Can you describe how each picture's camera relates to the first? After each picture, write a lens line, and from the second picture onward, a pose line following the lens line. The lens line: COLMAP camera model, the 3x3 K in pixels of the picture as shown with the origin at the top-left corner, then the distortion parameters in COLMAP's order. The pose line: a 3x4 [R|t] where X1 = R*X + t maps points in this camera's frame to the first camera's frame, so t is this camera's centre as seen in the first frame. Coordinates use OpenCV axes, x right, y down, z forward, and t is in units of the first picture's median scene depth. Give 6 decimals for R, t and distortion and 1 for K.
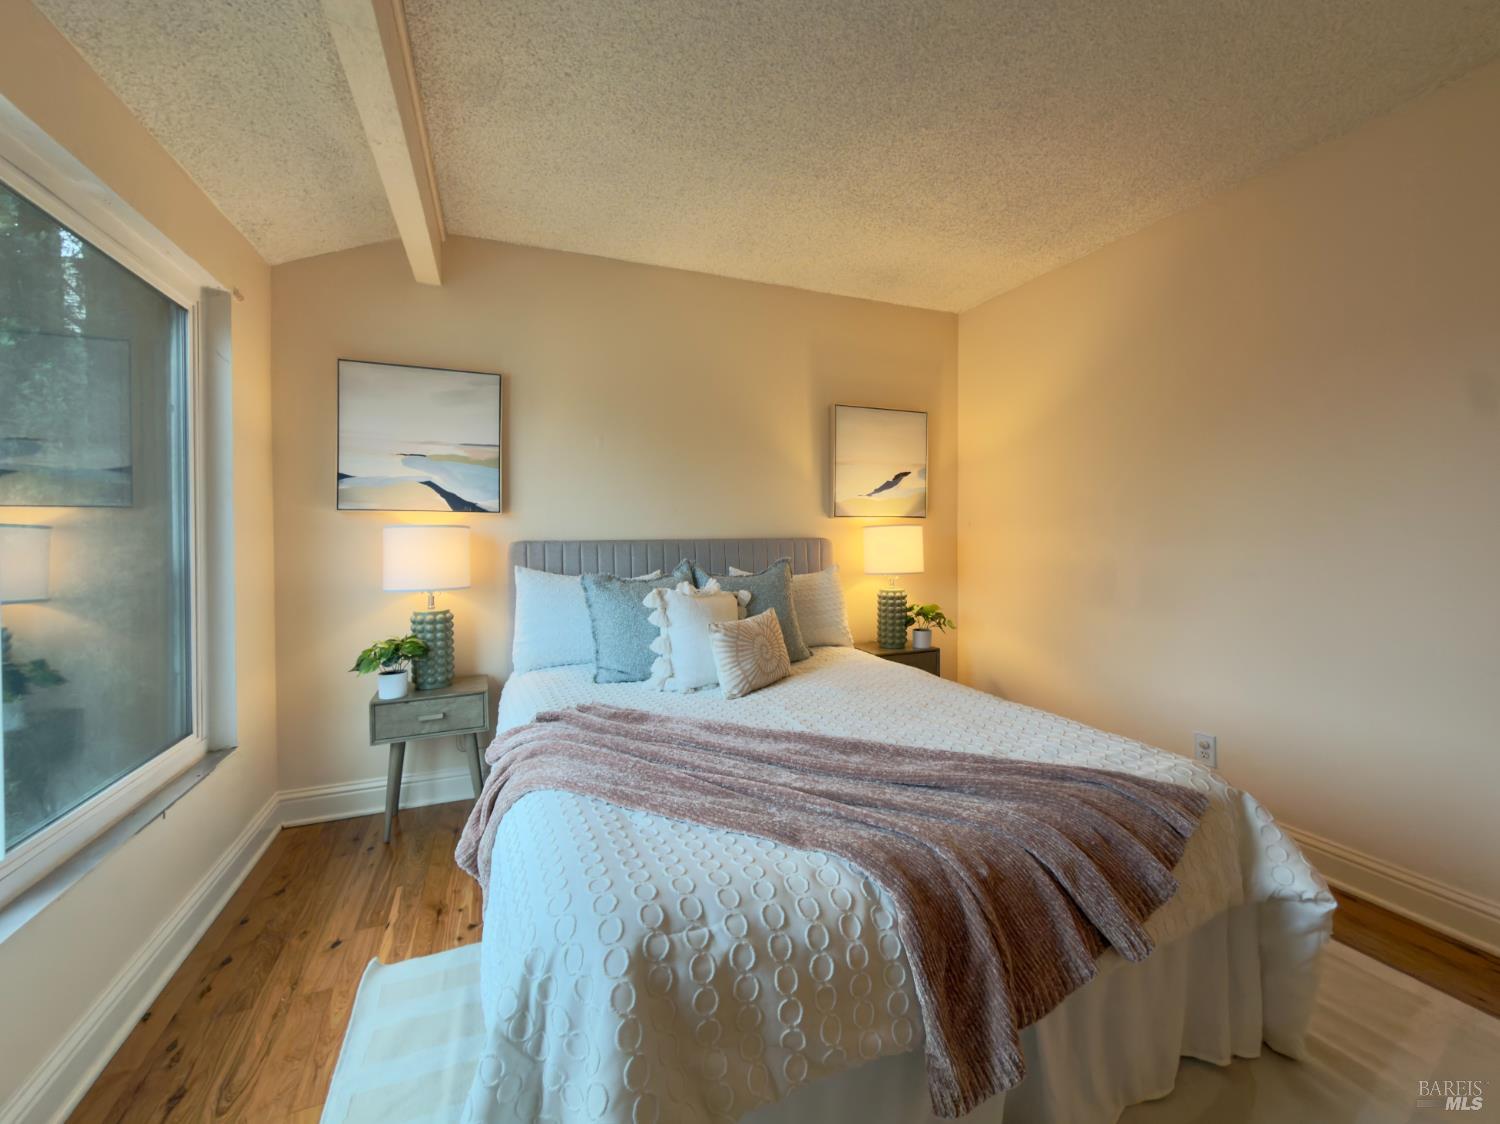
lens RADIAL K [[609.7, 0, 754.4], [0, 609.7, 541.4], [0, 0, 1]] dist [-0.000785, -0.000317]
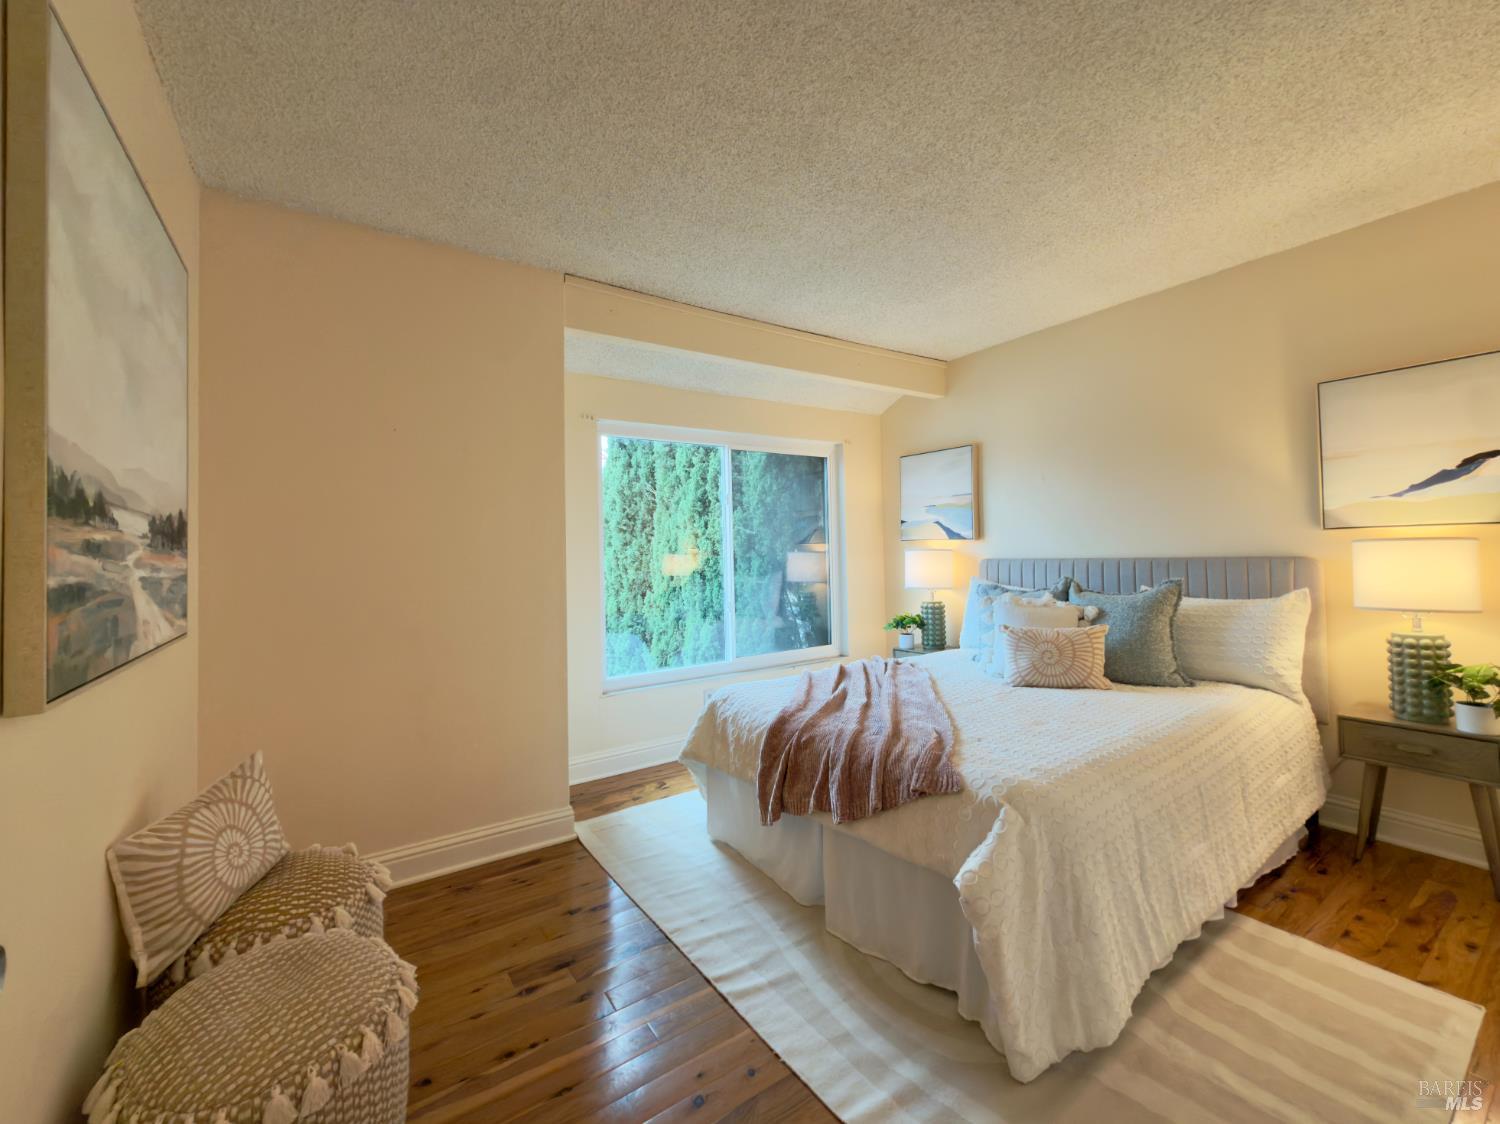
lens RADIAL K [[609.7, 0, 756.1], [0, 609.7, 552.1], [0, 0, 1]] dist [-0.000785, -0.000317]
pose [[0.222392, -0.000873, -0.974957, 0.866182], [0.006901, 0.999976, 0.000679, -0.020665], [0.974933, -0.006879, 0.222393, 0.166414]]
